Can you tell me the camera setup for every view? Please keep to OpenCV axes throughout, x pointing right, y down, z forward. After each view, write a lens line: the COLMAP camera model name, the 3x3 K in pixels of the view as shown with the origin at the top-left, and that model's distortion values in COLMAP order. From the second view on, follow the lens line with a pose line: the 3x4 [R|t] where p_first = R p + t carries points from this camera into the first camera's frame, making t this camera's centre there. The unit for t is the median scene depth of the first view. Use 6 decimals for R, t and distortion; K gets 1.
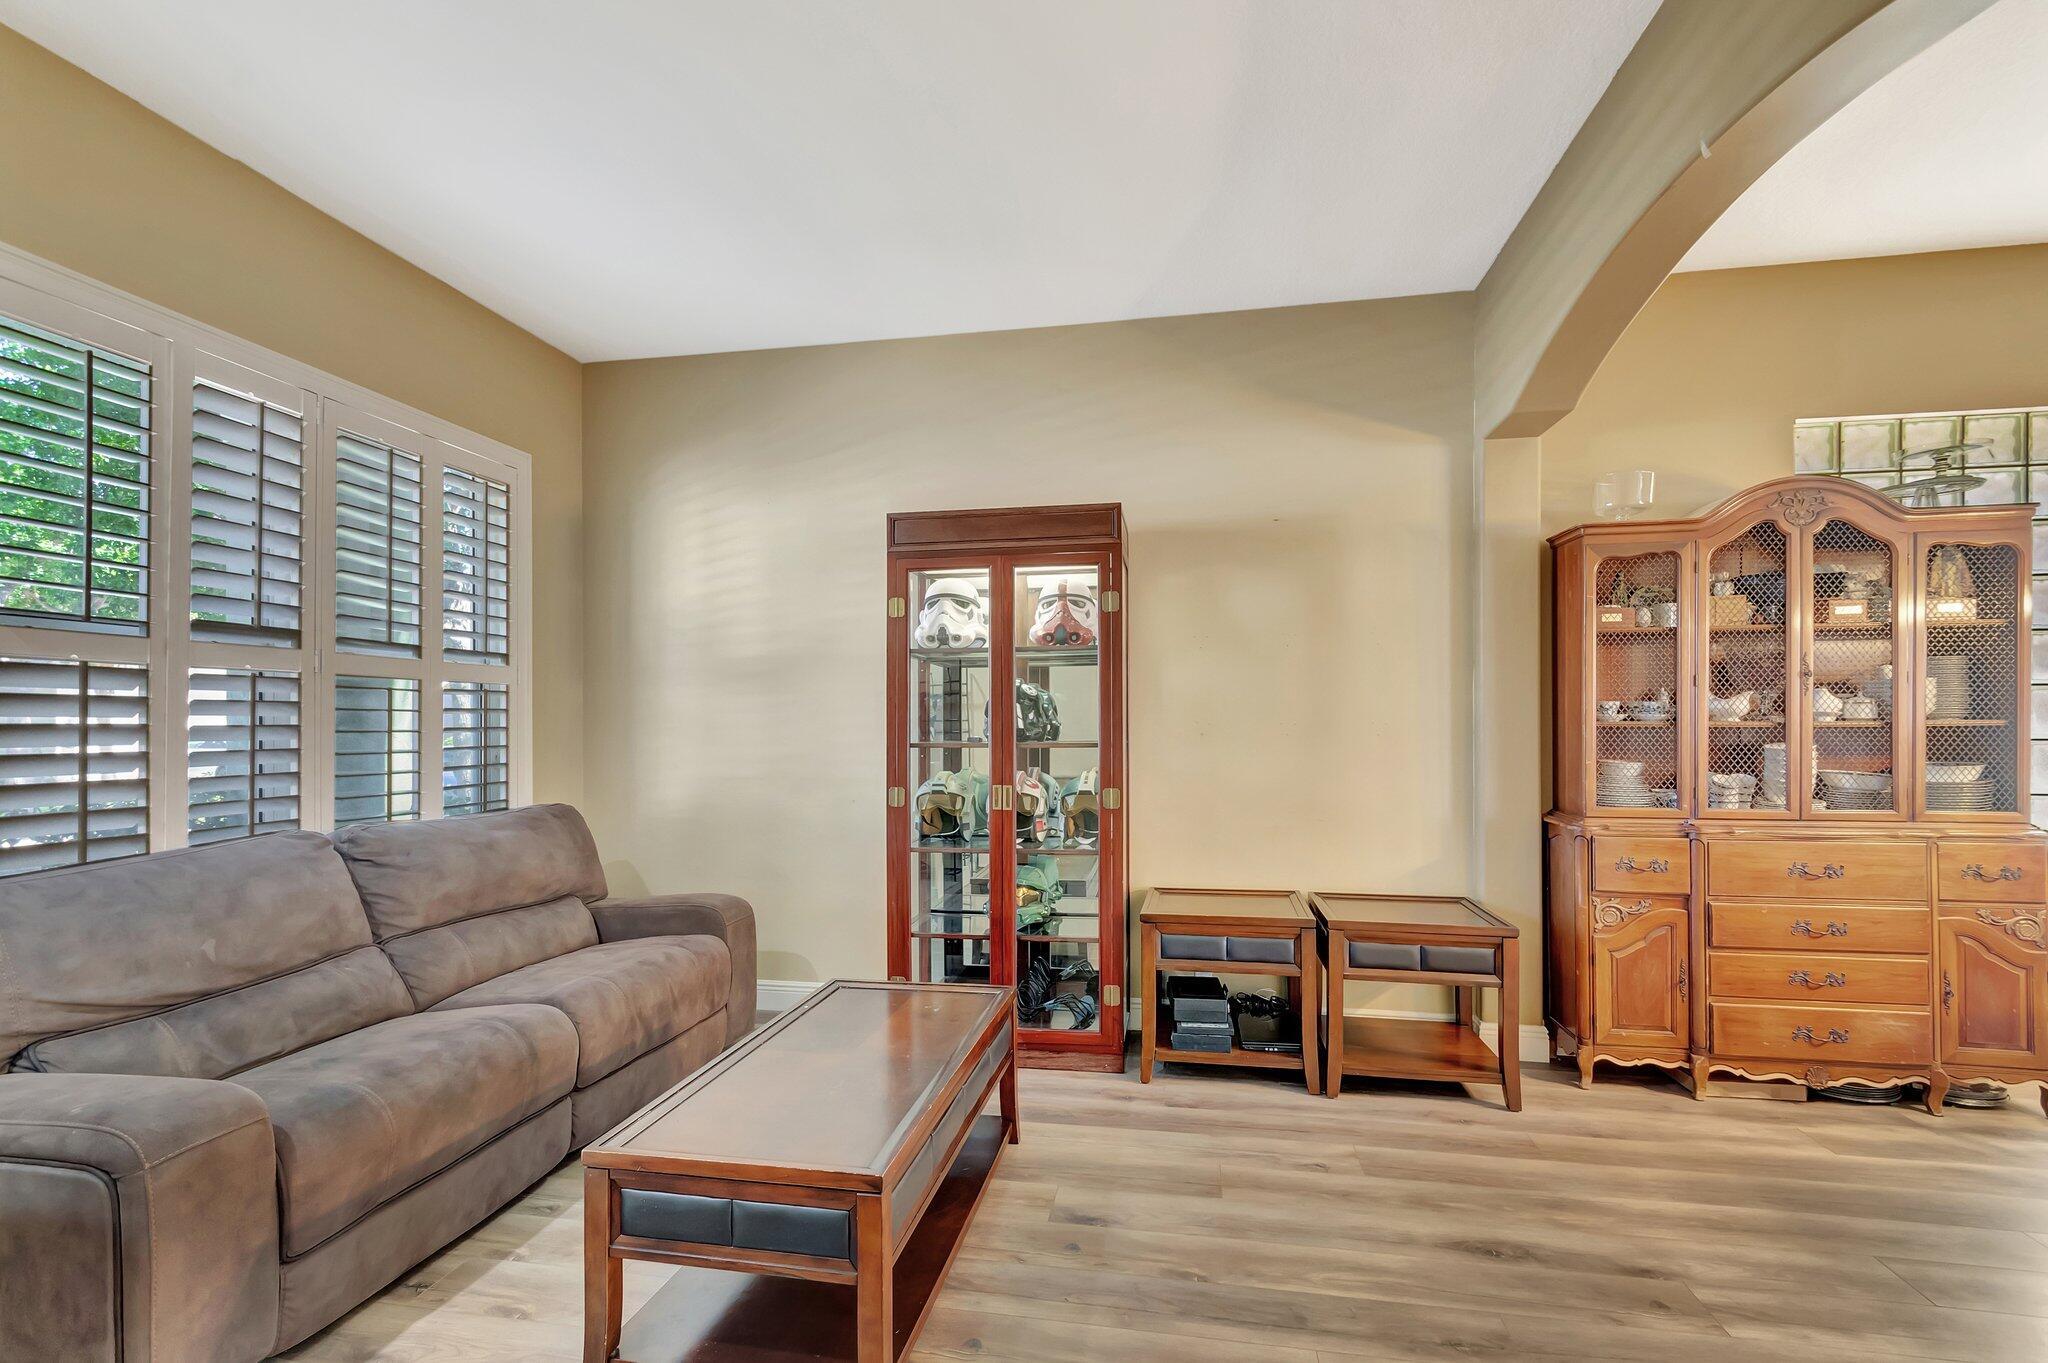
lens RADIAL K [[917.9, 0, 1027.5], [0, 917.9, 725.5], [0, 0, 1]] dist [0.000057, -0.000115]
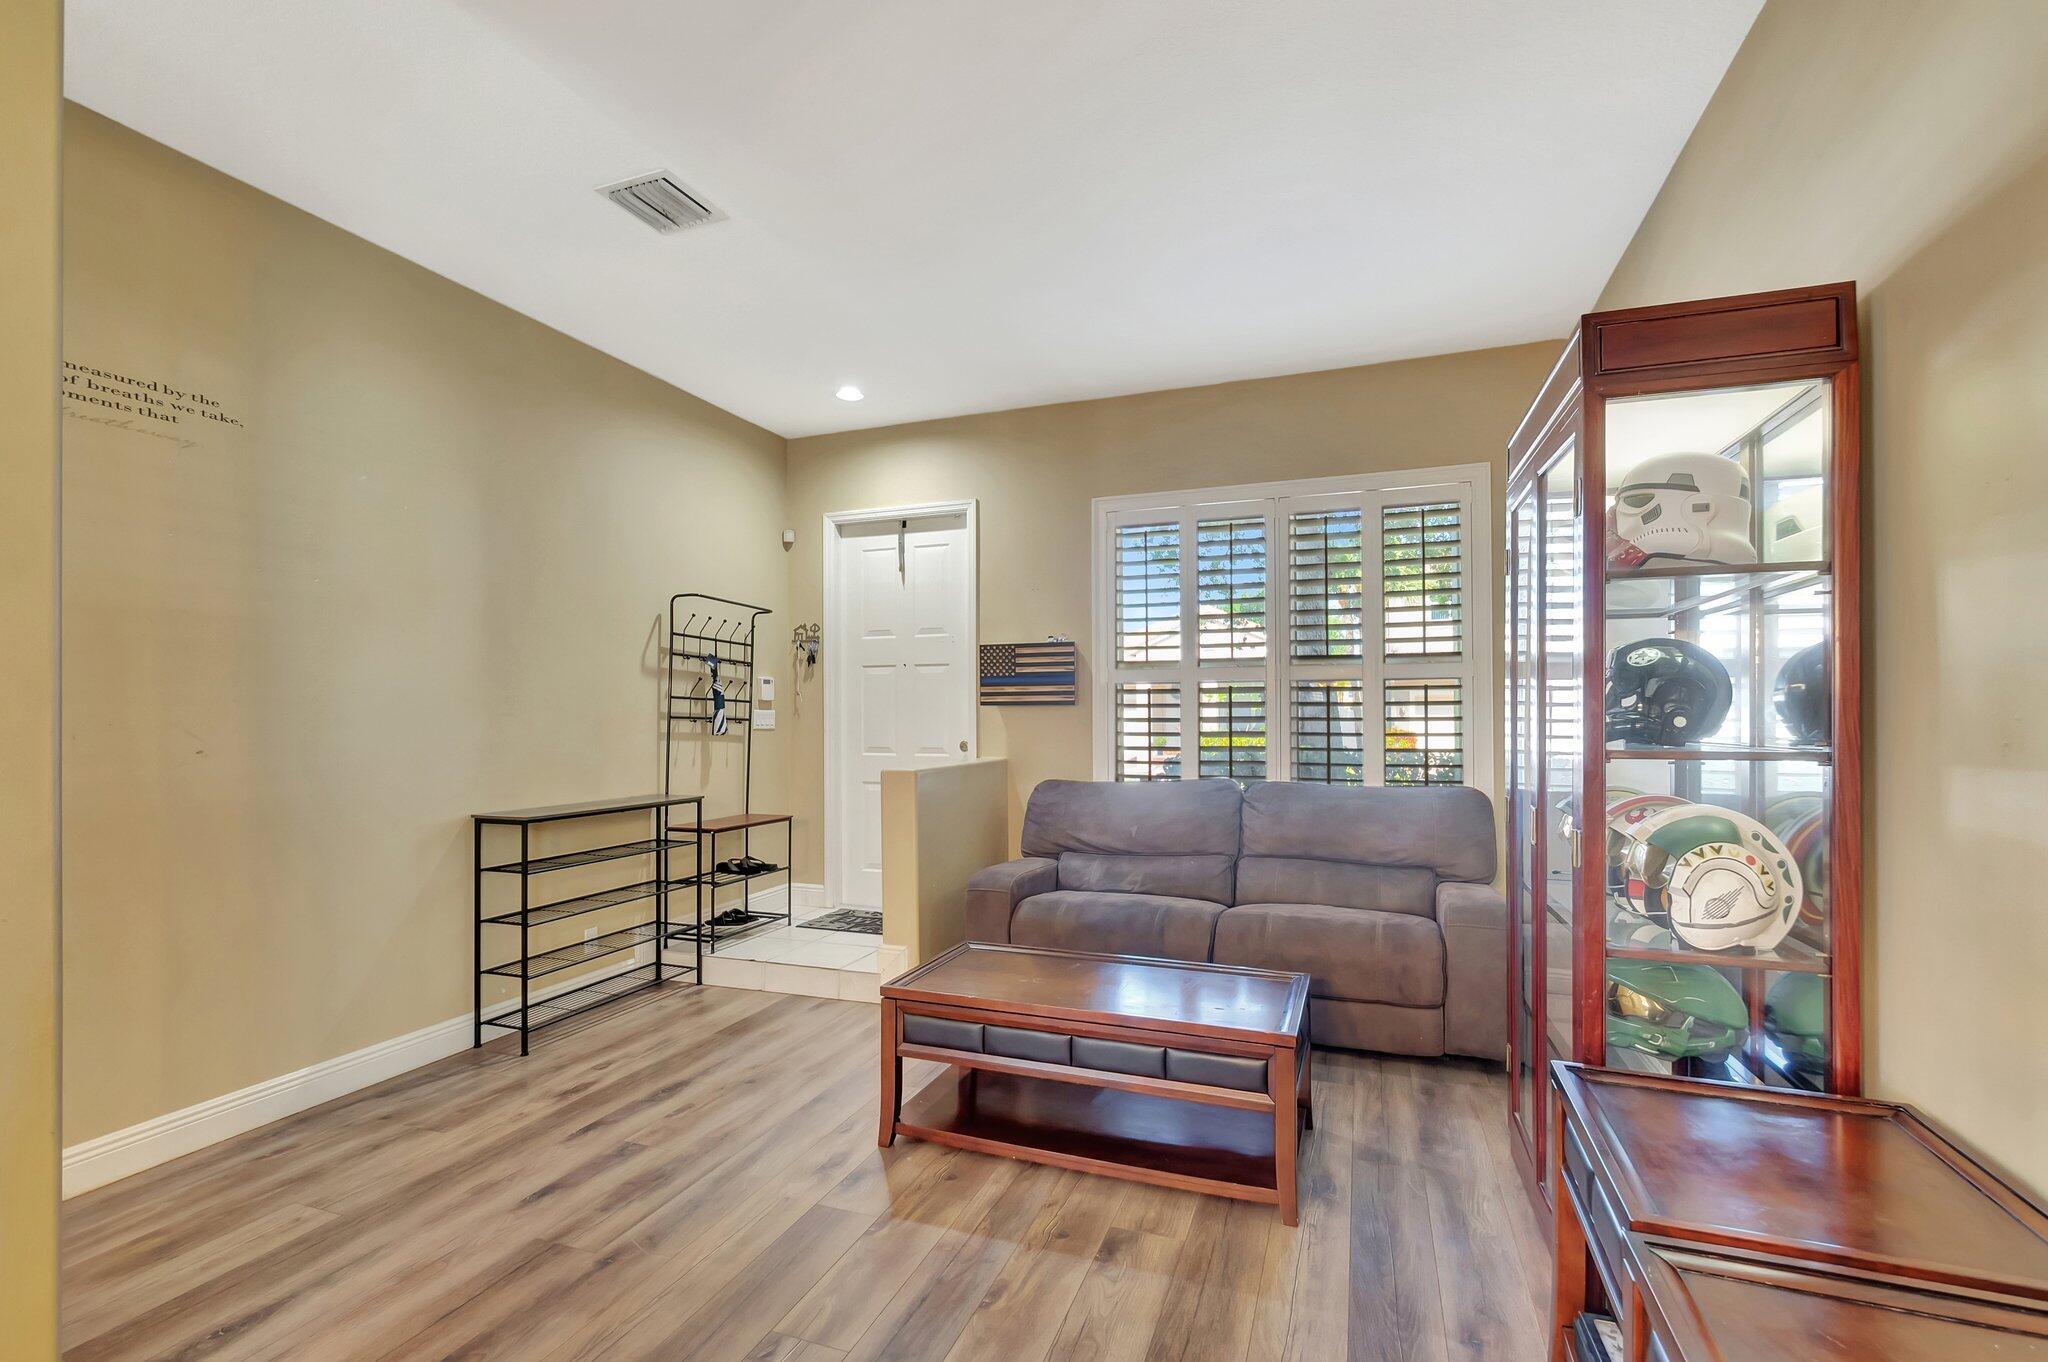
lens RADIAL K [[867.3, 0, 1031.8], [0, 867.3, 716.8], [0, 0, 1]] dist [0.000196, -0.000005]
pose [[-0.171618, -0.002852, -0.985159, 0.806087], [-0.003614, 0.999991, -0.002265, 0.003130], [0.985157, 0.003172, -0.171627, 0.913778]]
